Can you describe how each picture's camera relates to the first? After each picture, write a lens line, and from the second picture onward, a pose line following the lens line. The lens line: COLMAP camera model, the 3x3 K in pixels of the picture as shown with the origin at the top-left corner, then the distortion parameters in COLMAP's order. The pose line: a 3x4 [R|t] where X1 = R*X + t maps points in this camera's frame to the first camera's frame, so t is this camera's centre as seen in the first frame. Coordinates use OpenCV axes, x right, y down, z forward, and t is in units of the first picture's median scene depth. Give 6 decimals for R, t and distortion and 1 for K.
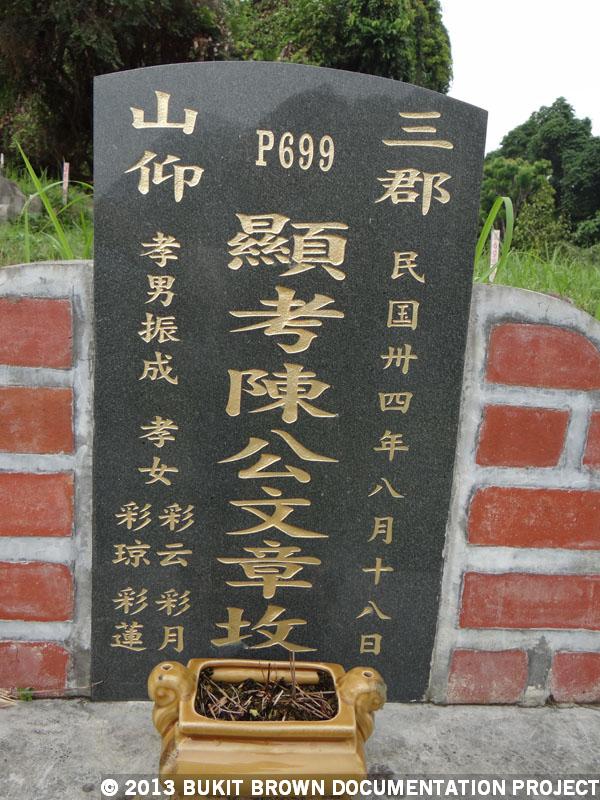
lens RADIAL K [[643.4, 0, 292.7], [0, 643.4, 393.8], [0, 0, 1]] dist [-0.001121, 0.011046]
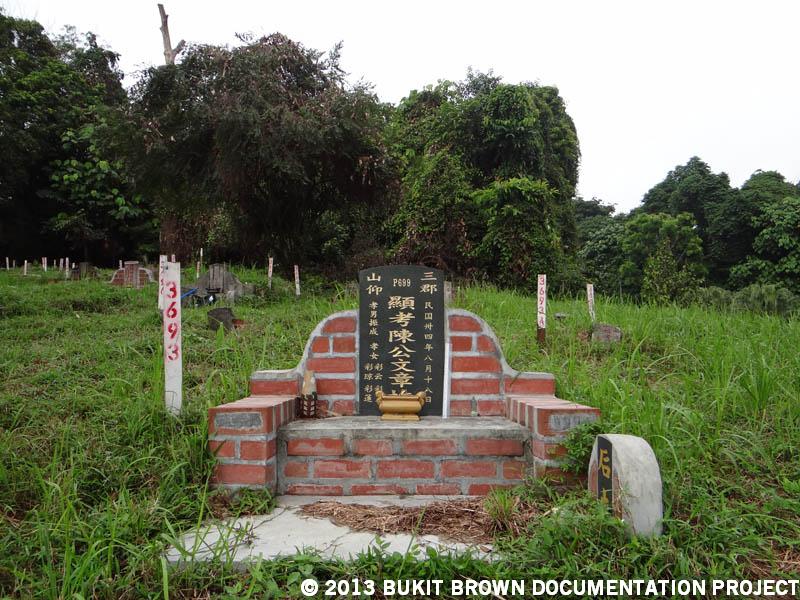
lens RADIAL K [[643.4, 0, 399.1], [0, 643.4, 299.4], [0, 0, 1]] dist [-0.001121, 0.011046]
pose [[0.994299, -0.064931, -0.084582, 0.012953], [0.042833, 0.969624, -0.240820, 0.030025], [0.097650, 0.235824, 0.966877, -0.121360]]
